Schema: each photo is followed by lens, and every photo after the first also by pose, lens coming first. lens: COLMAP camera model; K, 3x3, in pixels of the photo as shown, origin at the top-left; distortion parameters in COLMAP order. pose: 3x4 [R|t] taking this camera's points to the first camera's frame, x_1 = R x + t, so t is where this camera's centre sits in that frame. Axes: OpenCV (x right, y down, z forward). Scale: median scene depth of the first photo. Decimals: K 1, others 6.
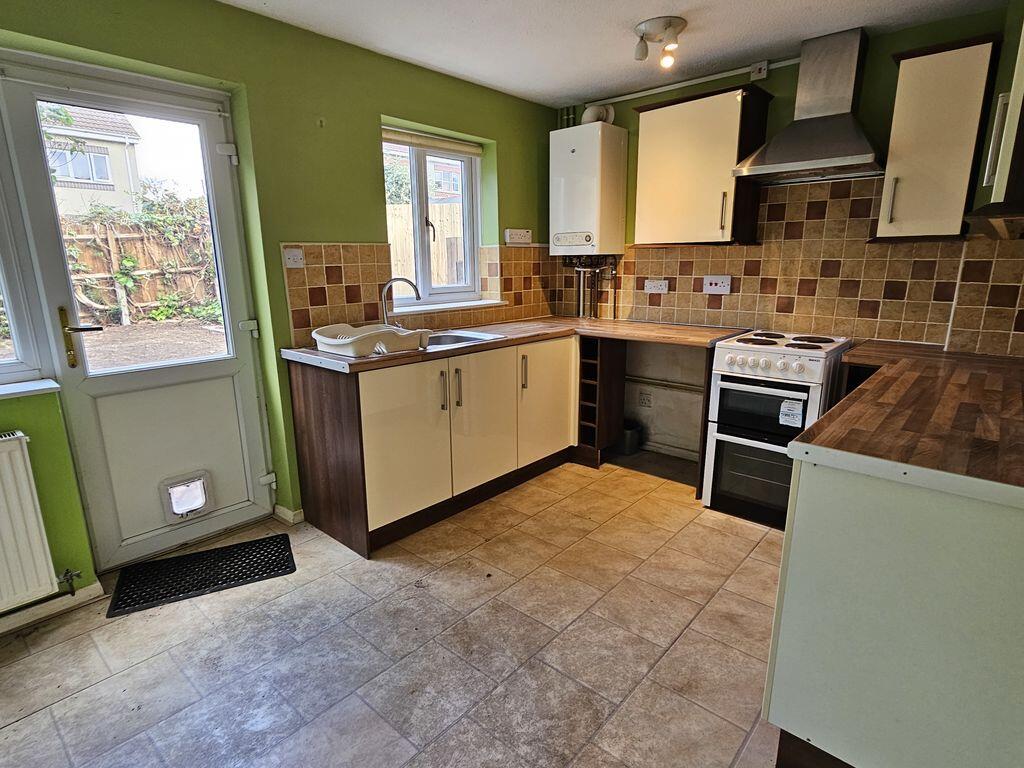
lens RADIAL K [[540.9, 0, 508.2], [0, 540.9, 388.0], [0, 0, 1]] dist [-0.004697, -0.003889]
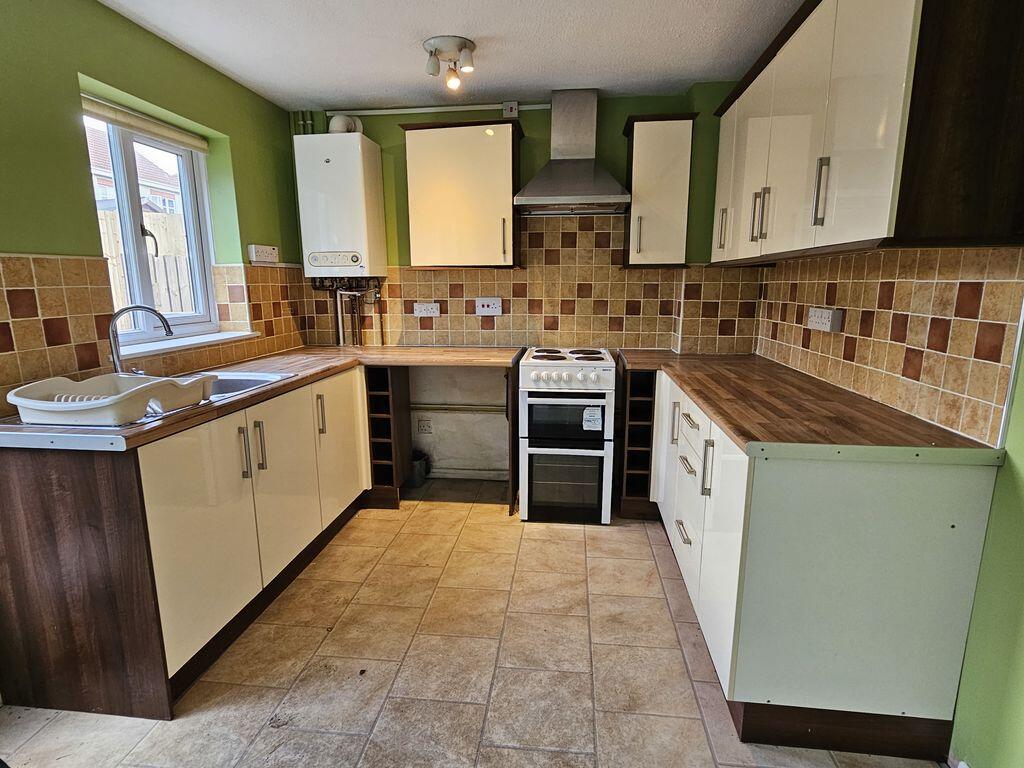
lens RADIAL K [[540.9, 0, 512.9], [0, 540.9, 388.0], [0, 0, 1]] dist [-0.004697, -0.003889]
pose [[0.815099, -0.105213, 0.569688, -0.223378], [0.129675, 0.991554, -0.002412, -0.032565], [-0.564623, 0.075840, 0.821857, 0.157654]]
